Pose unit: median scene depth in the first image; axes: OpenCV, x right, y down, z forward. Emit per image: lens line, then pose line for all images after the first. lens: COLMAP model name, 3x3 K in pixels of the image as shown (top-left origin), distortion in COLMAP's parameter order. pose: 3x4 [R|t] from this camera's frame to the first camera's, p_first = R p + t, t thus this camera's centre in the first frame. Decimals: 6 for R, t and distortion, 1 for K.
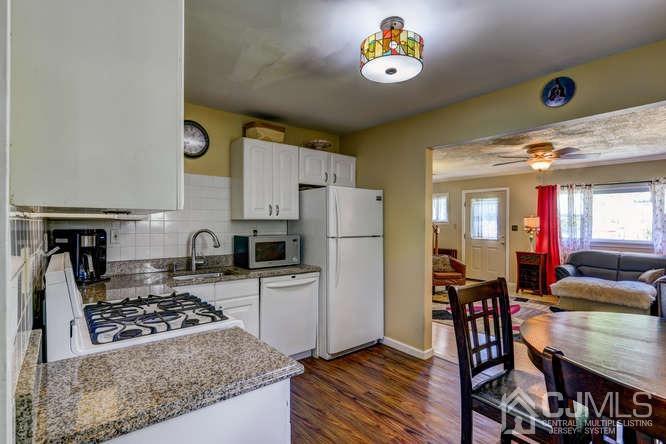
lens RADIAL K [[330.7, 0, 327.5], [0, 330.7, 223.4], [0, 0, 1]] dist [-0.007185, 0.002189]
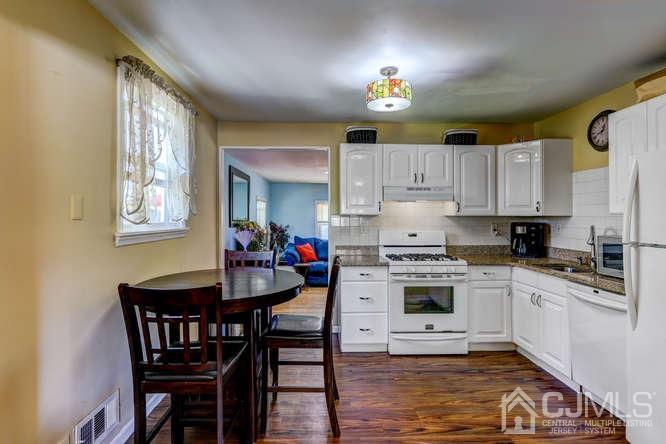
lens RADIAL K [[330.7, 0, 328.0], [0, 330.7, 219.0], [0, 0, 1]] dist [-0.007185, 0.002189]
pose [[-0.621436, 0.001938, -0.783462, 0.629221], [-0.000643, 0.999995, 0.002983, -0.001871], [0.783465, 0.002358, -0.621432, 0.735407]]
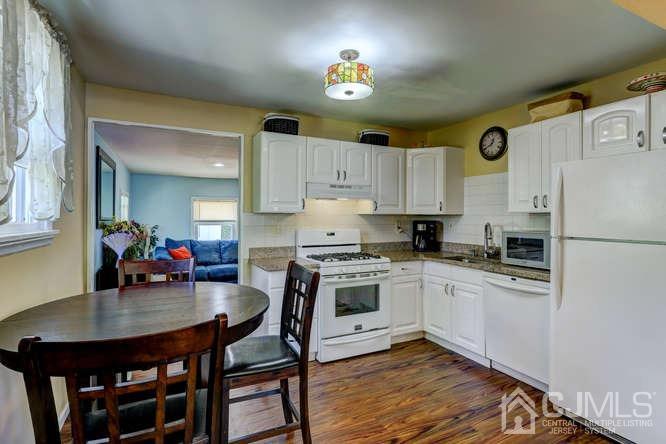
lens RADIAL K [[330.7, 0, 332.7], [0, 330.7, 217.3], [0, 0, 1]] dist [-0.007185, 0.002189]
pose [[-0.232160, 0.001532, -0.972676, 0.628348], [-0.000203, 0.999999, 0.001623, -0.000882], [0.972678, 0.000574, -0.232159, 0.551899]]
